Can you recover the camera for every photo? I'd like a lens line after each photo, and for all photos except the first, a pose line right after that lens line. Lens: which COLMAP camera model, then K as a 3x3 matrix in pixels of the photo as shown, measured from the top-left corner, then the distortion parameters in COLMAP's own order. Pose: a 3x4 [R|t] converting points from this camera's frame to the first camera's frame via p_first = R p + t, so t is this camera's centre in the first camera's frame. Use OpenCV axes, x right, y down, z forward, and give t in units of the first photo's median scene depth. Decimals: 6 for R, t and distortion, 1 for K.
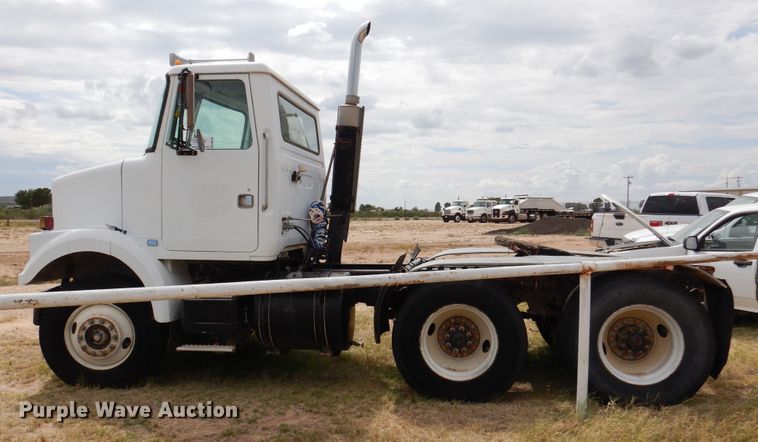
lens RADIAL K [[619.6, 0, 378.9], [0, 619.6, 222.0], [0, 0, 1]] dist [0.014043, 0.004581]
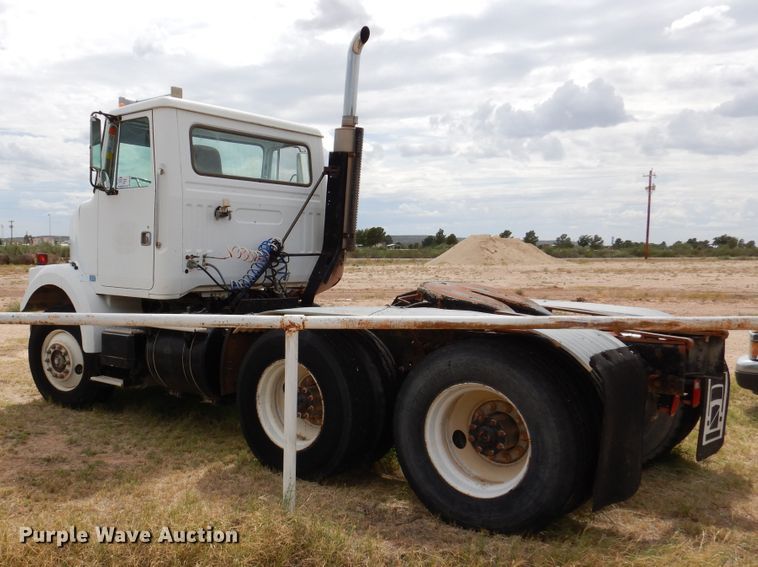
lens RADIAL K [[700.1, 0, 379.0], [0, 700.1, 283.5], [0, 0, 1]] dist [0.069281, -0.113700]
pose [[0.825224, 0.028024, -0.564110, 0.548320], [-0.010578, 0.999360, 0.034173, -0.003422], [0.564707, -0.022233, 0.824992, 0.204408]]
